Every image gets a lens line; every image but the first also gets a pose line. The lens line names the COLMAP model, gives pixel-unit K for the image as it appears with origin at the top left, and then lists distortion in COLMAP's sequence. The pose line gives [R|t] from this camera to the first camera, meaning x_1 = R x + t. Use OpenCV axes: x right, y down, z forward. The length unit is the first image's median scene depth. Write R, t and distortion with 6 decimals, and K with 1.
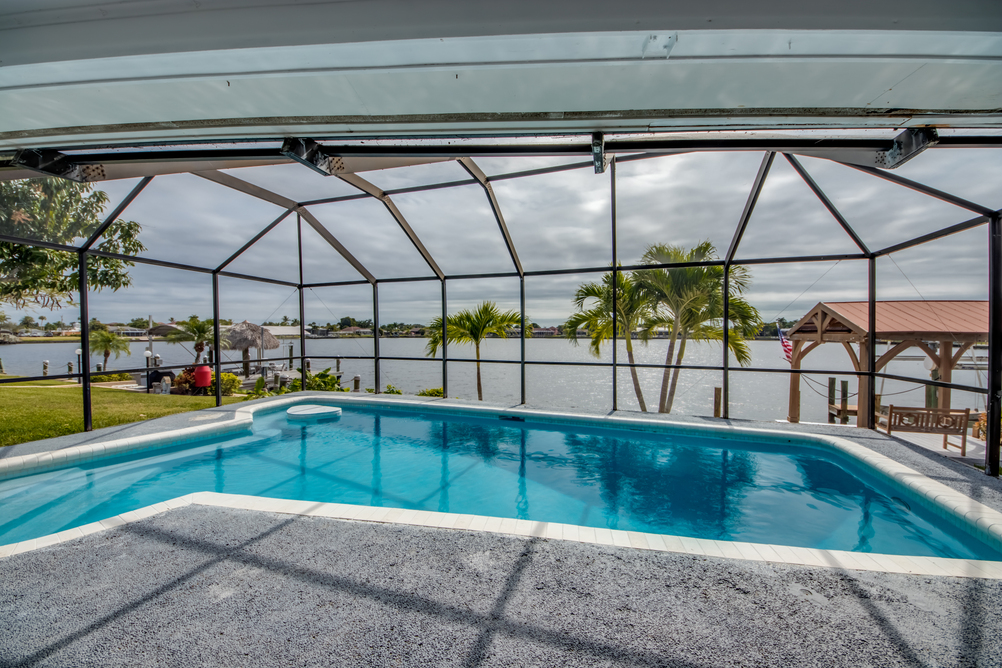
lens RADIAL K [[374.8, 0, 499.0], [0, 374.8, 338.4], [0, 0, 1]] dist [-0.001231, -0.000438]
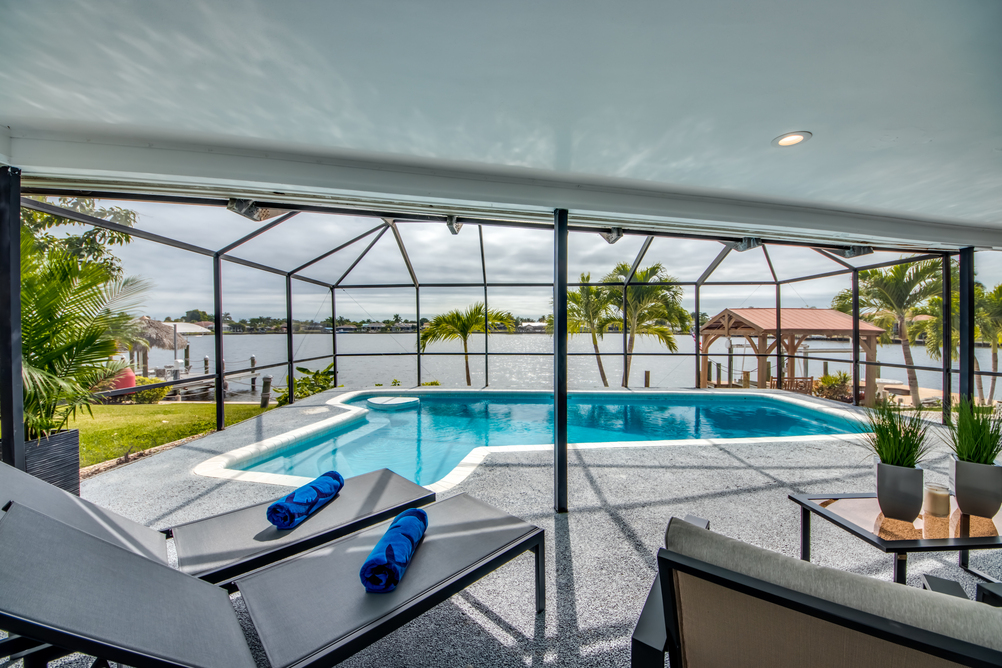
lens RADIAL K [[360.0, 0, 501.0], [0, 360.0, 334.0], [0, 0, 1]] dist [0.016714, -0.000044]
pose [[0.955619, -0.009804, 0.294441, -0.358757], [0.009190, 0.999952, 0.003471, -0.005476], [-0.294461, -0.000611, 0.955663, -0.102204]]
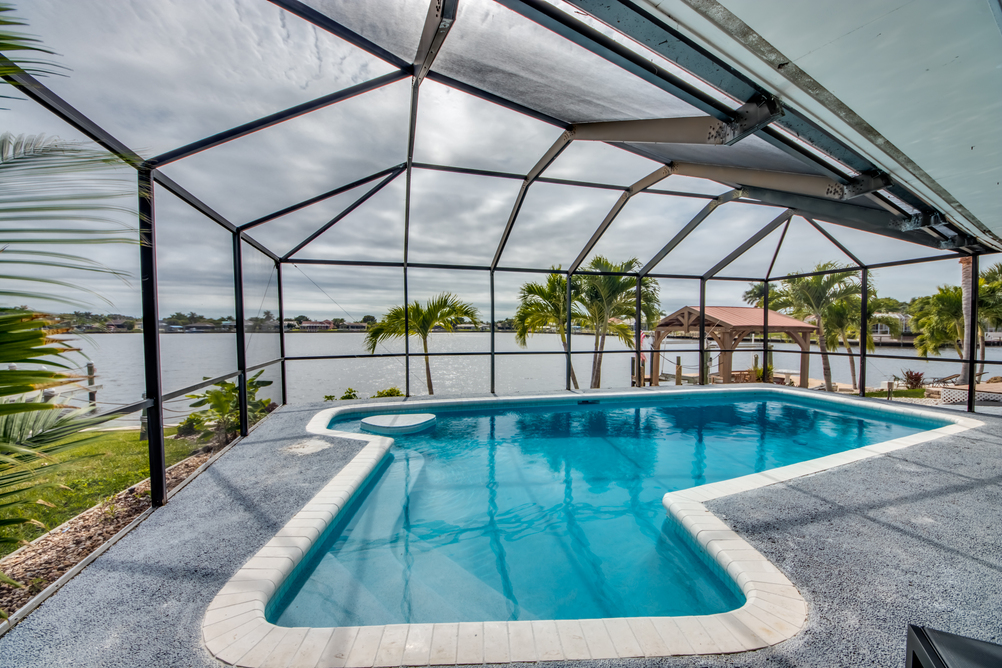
lens RADIAL K [[362.9, 0, 498.1], [0, 362.9, 340.8], [0, 0, 1]] dist [0.000590, -0.007831]
pose [[0.834293, -0.020701, 0.550932, -0.529899], [0.007533, 0.999630, 0.026152, 0.001136], [-0.551269, -0.017668, 0.834140, 0.160148]]
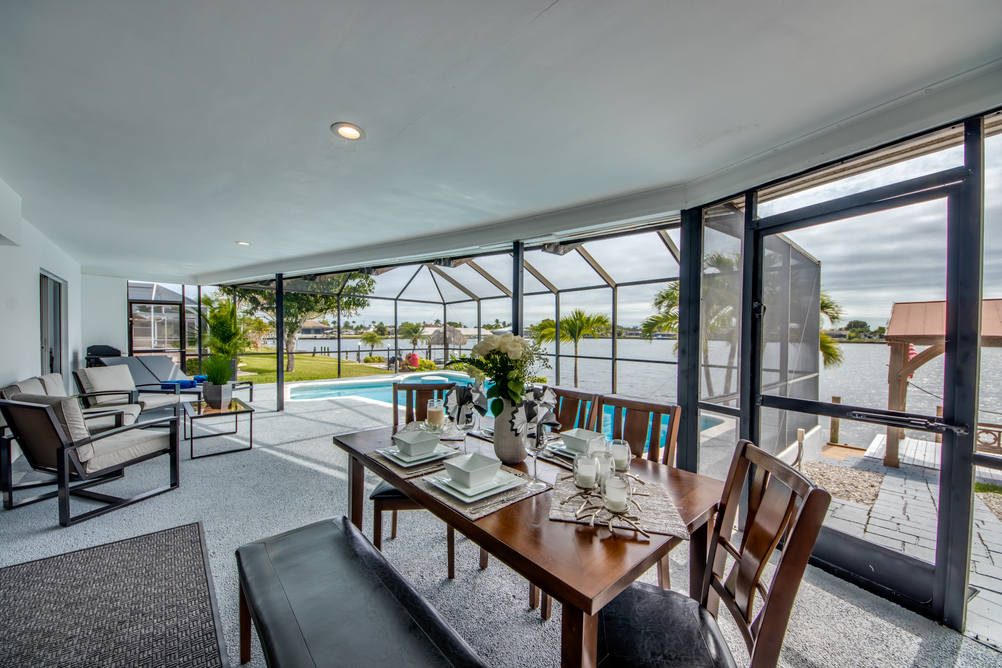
lens RADIAL K [[374.8, 0, 499.0], [0, 374.8, 338.4], [0, 0, 1]] dist [-0.001231, -0.000438]
pose [[0.867627, 0.012727, -0.497053, 0.427870], [-0.013889, 0.999903, 0.001358, 0.002801], [0.497022, 0.005726, 0.867719, -0.233564]]
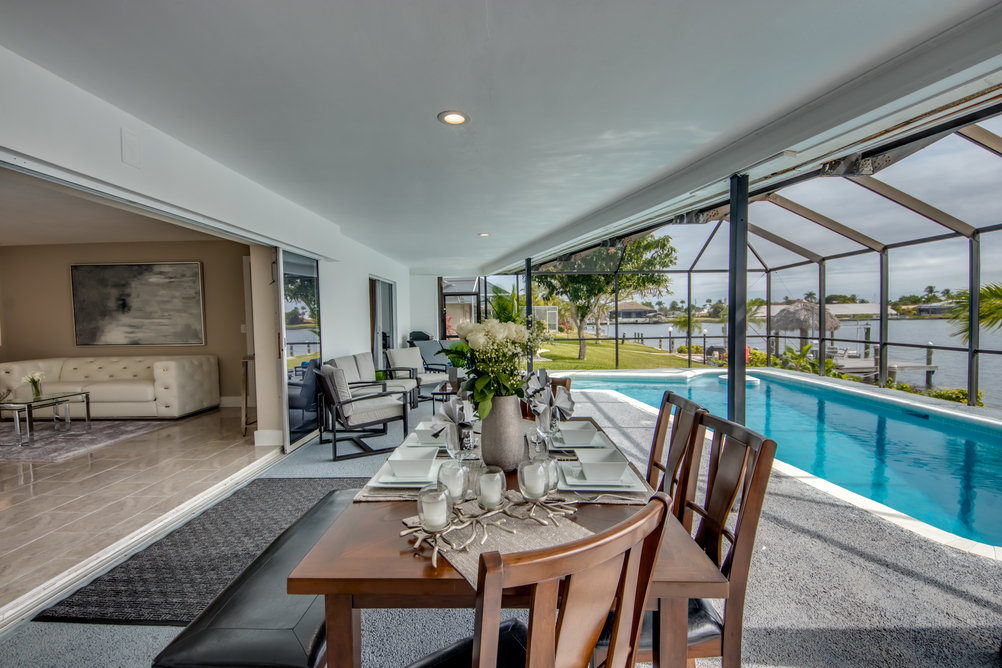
lens RADIAL K [[465.5, 0, 488.5], [0, 465.5, 334.9], [0, 0, 1]] dist [0.002465, 0.000027]
pose [[0.275445, 0.030500, -0.960833, 0.516741], [0.002664, 0.999468, 0.032491, 0.000868], [0.961313, -0.011509, 0.275218, -0.136402]]
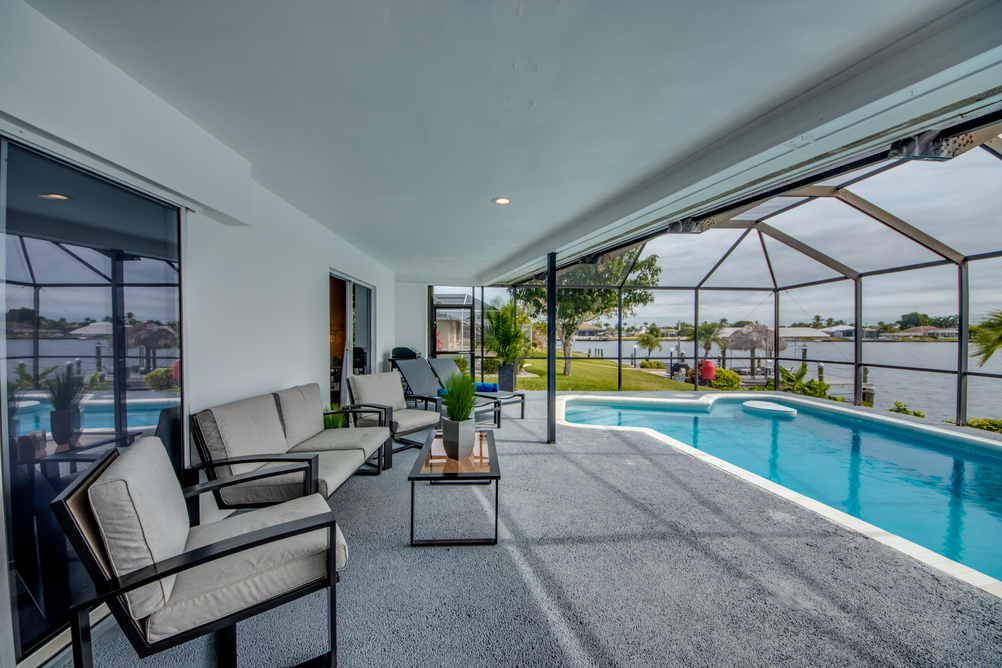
lens RADIAL K [[374.8, 0, 499.0], [0, 374.8, 338.4], [0, 0, 1]] dist [-0.001231, -0.000438]
pose [[0.350246, 0.012978, -0.936568, 0.177950], [-0.016718, 0.999831, 0.007602, 0.000688], [0.936508, 0.012995, 0.350404, -0.075770]]
